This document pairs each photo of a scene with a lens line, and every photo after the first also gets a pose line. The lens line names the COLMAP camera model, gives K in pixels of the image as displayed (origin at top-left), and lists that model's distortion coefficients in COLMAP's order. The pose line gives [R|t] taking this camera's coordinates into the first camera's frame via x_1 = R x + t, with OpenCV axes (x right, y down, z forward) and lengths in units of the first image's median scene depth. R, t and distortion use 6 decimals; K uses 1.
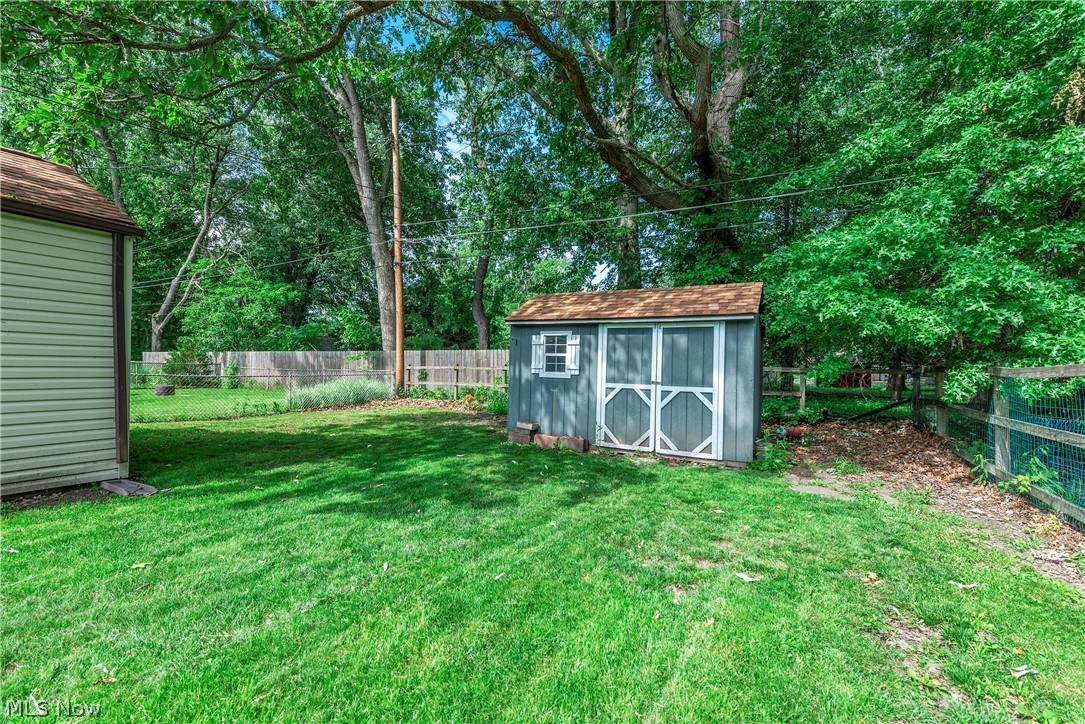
lens RADIAL K [[456.1, 0, 545.9], [0, 456.1, 365.4], [0, 0, 1]] dist [0.004191, 0.000140]
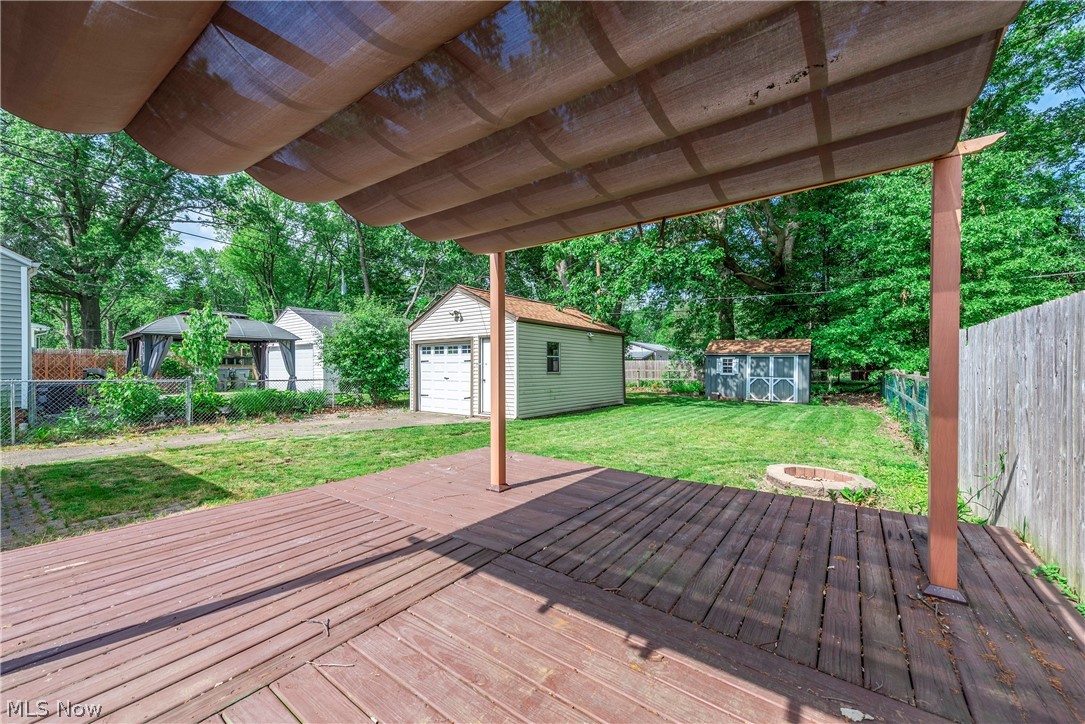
lens RADIAL K [[425.3, 0, 539.8], [0, 425.3, 363.4], [0, 0, 1]] dist [0.012583, -0.002581]
pose [[0.993379, -0.007386, -0.114647, -0.866364], [0.008053, 0.999953, 0.005353, -0.067989], [0.114602, -0.006240, 0.993392, -1.763244]]
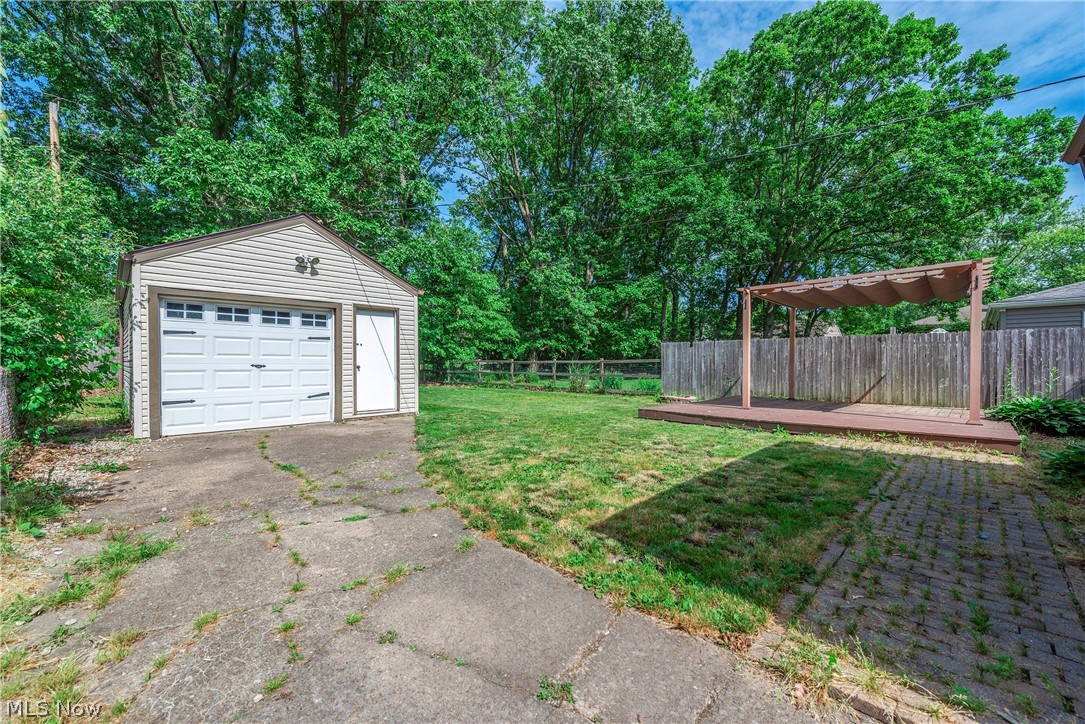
lens RADIAL K [[425.3, 0, 542.9], [0, 425.3, 364.8], [0, 0, 1]] dist [0.012583, -0.002581]
pose [[0.248551, -0.008834, 0.968579, -2.420892], [-0.012822, 0.999841, 0.012409, -0.018512], [-0.968534, -0.015503, 0.248398, -0.860297]]
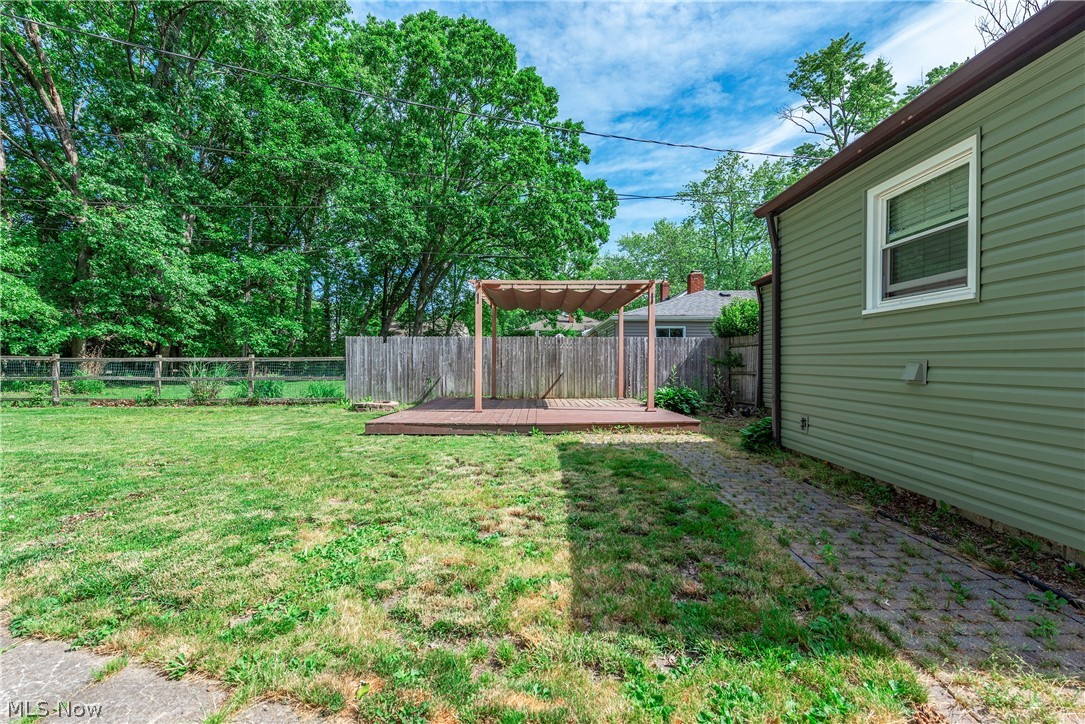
lens RADIAL K [[469.4, 0, 538.3], [0, 469.4, 364.5], [0, 0, 1]] dist [0.012111, -0.000971]
pose [[-0.507623, -0.011143, 0.861507, -2.224781], [-0.016007, 0.999866, 0.003500, -0.016554], [-0.861430, -0.012013, -0.507733, -0.613956]]
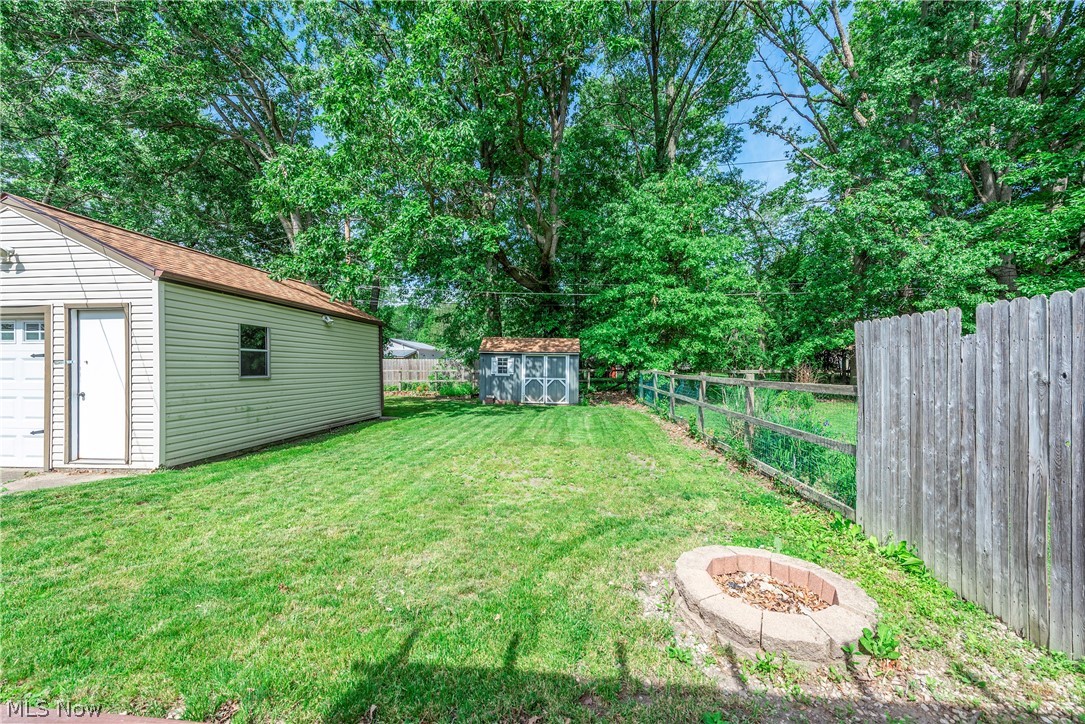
lens RADIAL K [[425.3, 0, 545.0], [0, 425.3, 367.9], [0, 0, 1]] dist [0.012583, -0.002581]
pose [[0.903604, -0.008309, 0.428288, -0.815330], [-0.000122, 0.999807, 0.019654, -0.063124], [-0.428369, -0.017812, 0.903428, -1.231398]]
